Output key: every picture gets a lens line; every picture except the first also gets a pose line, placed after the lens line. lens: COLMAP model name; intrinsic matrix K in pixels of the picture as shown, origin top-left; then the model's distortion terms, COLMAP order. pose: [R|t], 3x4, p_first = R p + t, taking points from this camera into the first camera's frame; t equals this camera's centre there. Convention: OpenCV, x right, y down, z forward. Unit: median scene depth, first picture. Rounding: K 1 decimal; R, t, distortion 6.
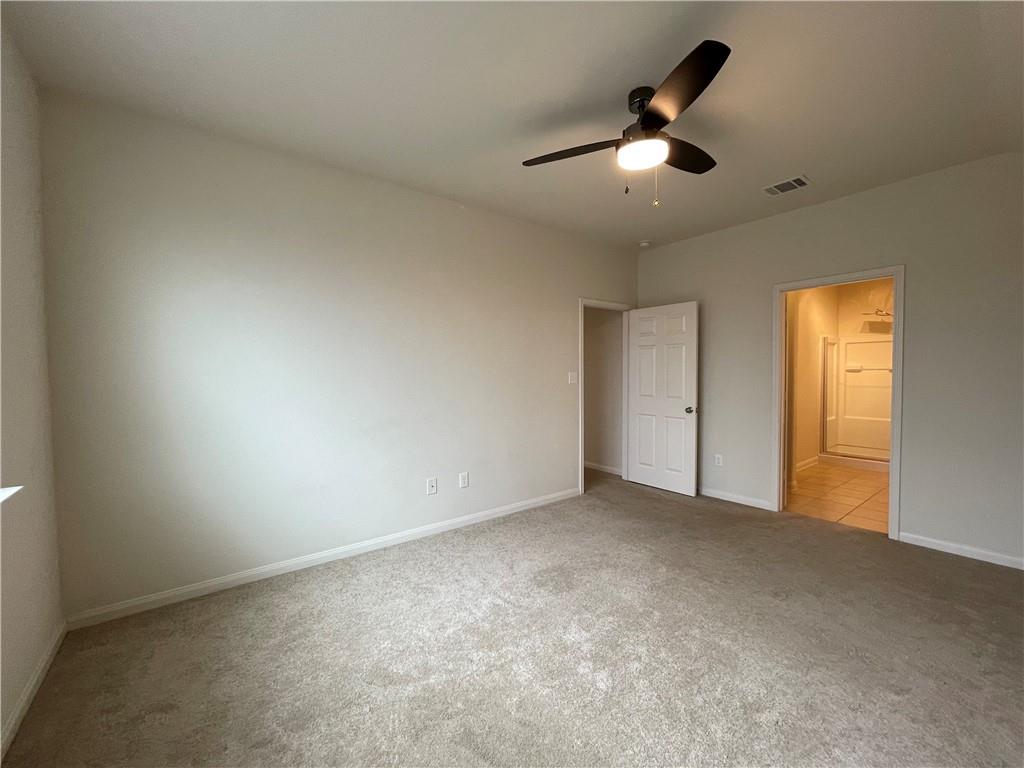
lens RADIAL K [[414.8, 0, 512.8], [0, 414.8, 384.6], [0, 0, 1]] dist [-0.001153, -0.000203]
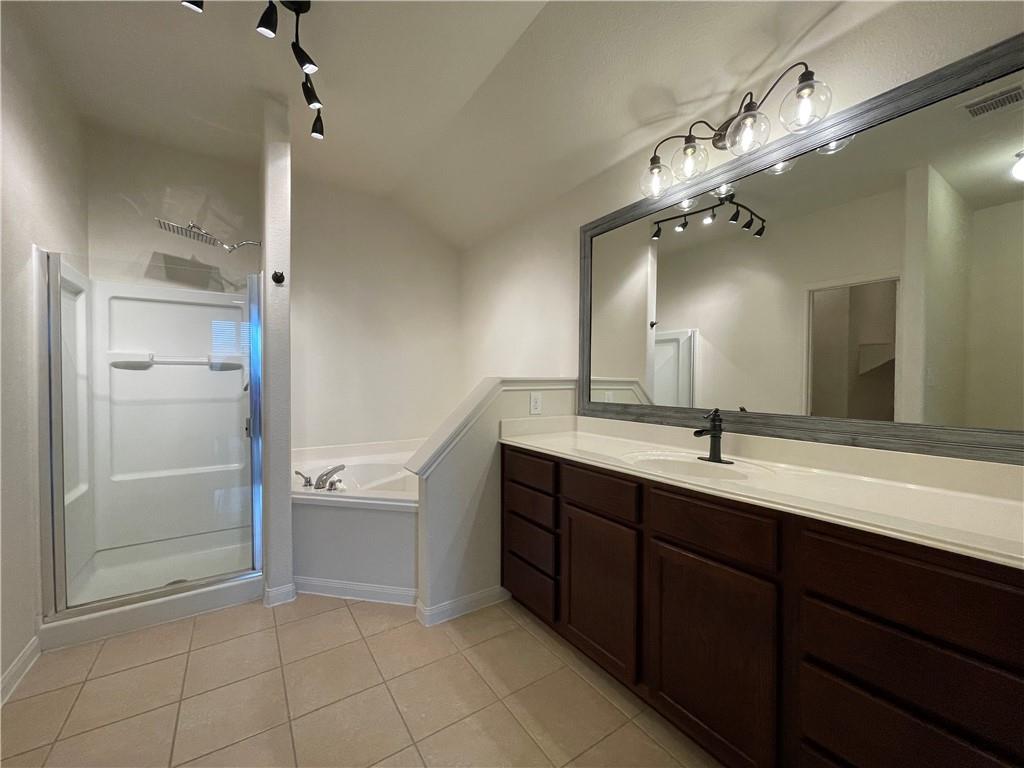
lens RADIAL K [[414.8, 0, 512.8], [0, 414.8, 384.6], [0, 0, 1]] dist [-0.001153, -0.000203]
pose [[0.074009, -0.015301, 0.997140, 0.646733], [0.028297, 0.999512, 0.013237, -0.012253], [-0.996856, 0.027236, 0.074406, 0.875576]]
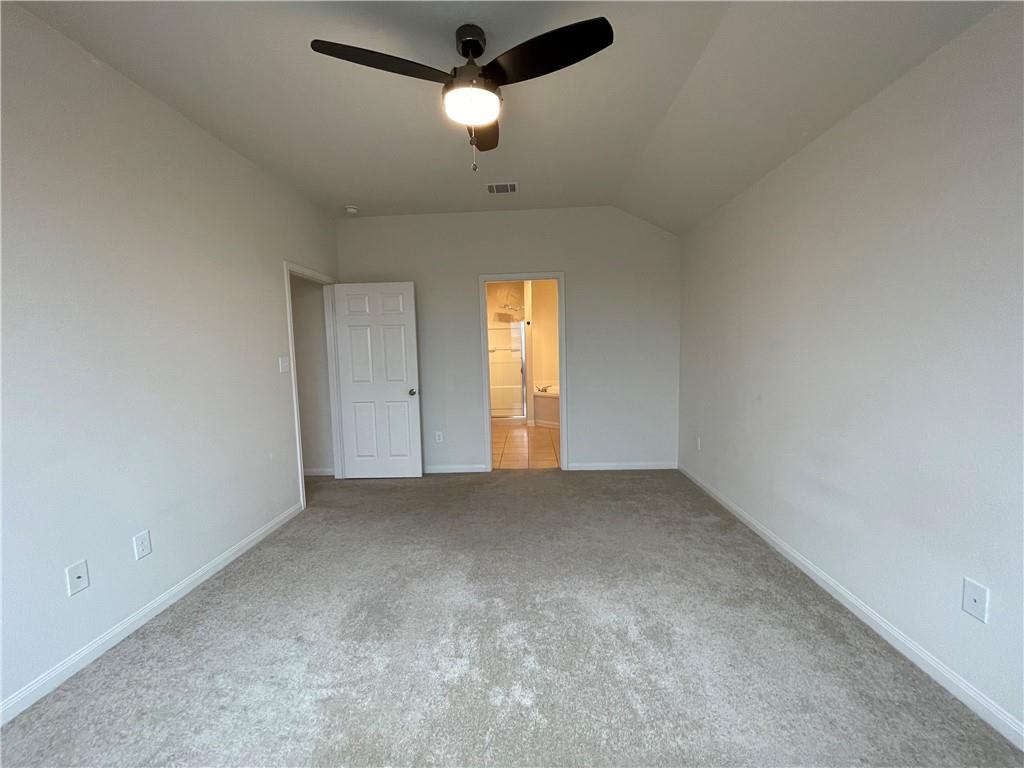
lens RADIAL K [[414.8, 0, 512.8], [0, 414.8, 384.6], [0, 0, 1]] dist [-0.001153, -0.000203]
pose [[0.641414, -0.078265, 0.763192, -0.179034], [0.048509, 0.996930, 0.061465, -0.006322], [-0.765660, -0.002403, 0.643241, 0.183016]]
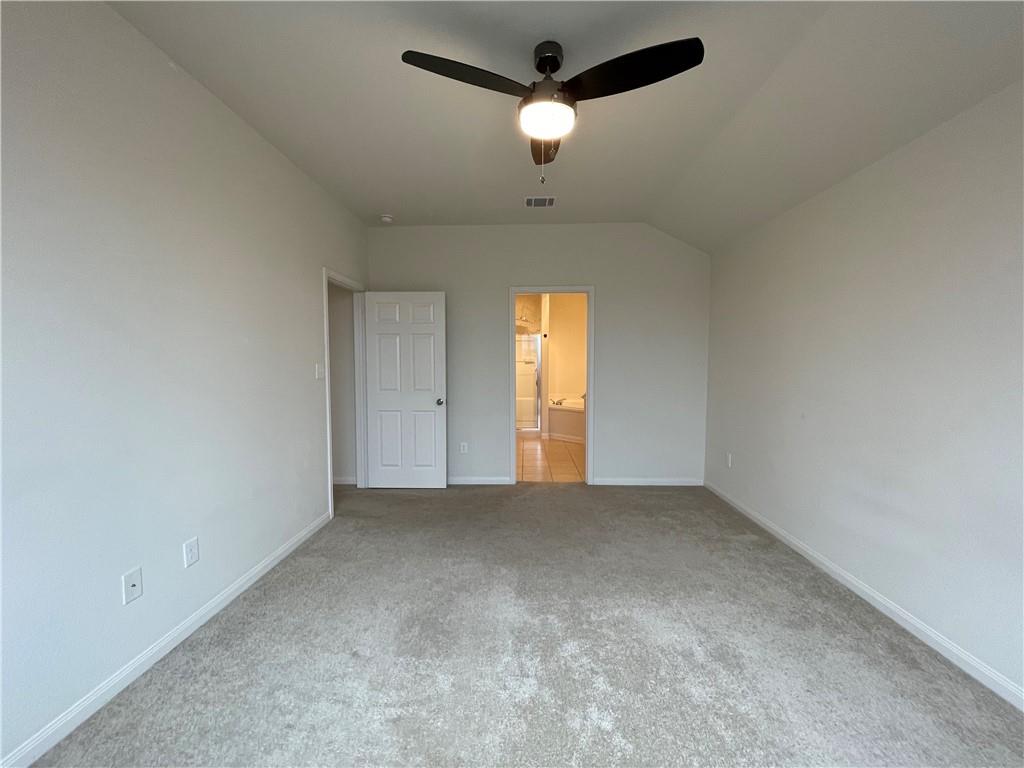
lens RADIAL K [[414.8, 0, 512.8], [0, 414.8, 384.6], [0, 0, 1]] dist [-0.001153, -0.000203]
pose [[0.635663, -0.040088, 0.770925, -0.225919], [0.023494, 0.999193, 0.032586, -0.008153], [-0.771609, -0.002602, 0.636092, 0.246043]]
